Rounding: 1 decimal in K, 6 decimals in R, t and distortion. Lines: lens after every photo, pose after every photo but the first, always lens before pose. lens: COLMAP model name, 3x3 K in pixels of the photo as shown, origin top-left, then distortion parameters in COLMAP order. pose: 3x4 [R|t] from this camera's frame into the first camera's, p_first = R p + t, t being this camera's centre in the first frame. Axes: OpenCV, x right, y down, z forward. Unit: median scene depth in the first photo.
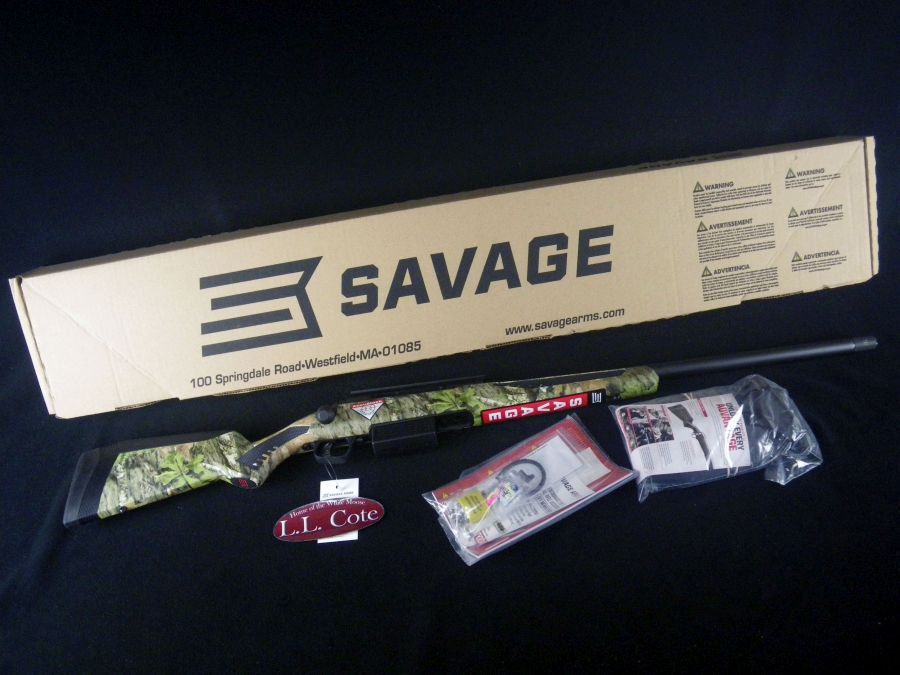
lens RADIAL K [[756.0, 0, 450.0], [0, 756.0, 337.5], [0, 0, 1]] dist [-0.158942, 0.097276]
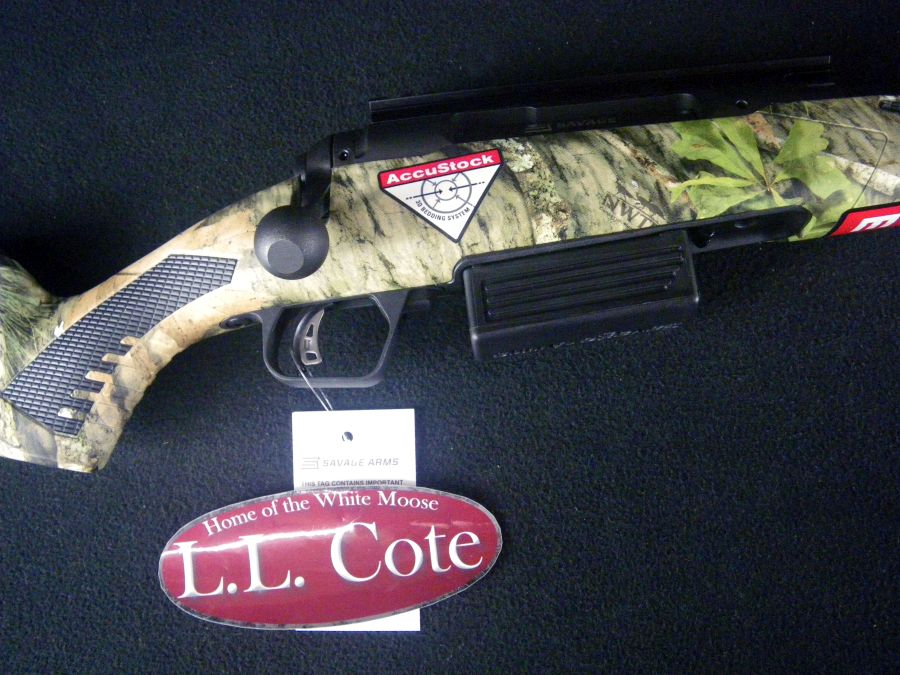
lens RADIAL K [[799.7, 0, 352.6], [0, 799.7, 337.2], [0, 0, 1]] dist [-0.179333, 0.061548]
pose [[0.998409, 0.007119, -0.055942, -0.127525], [0.023674, 0.847449, 0.530349, -0.014496], [0.051184, -0.530829, 0.845932, 0.734399]]
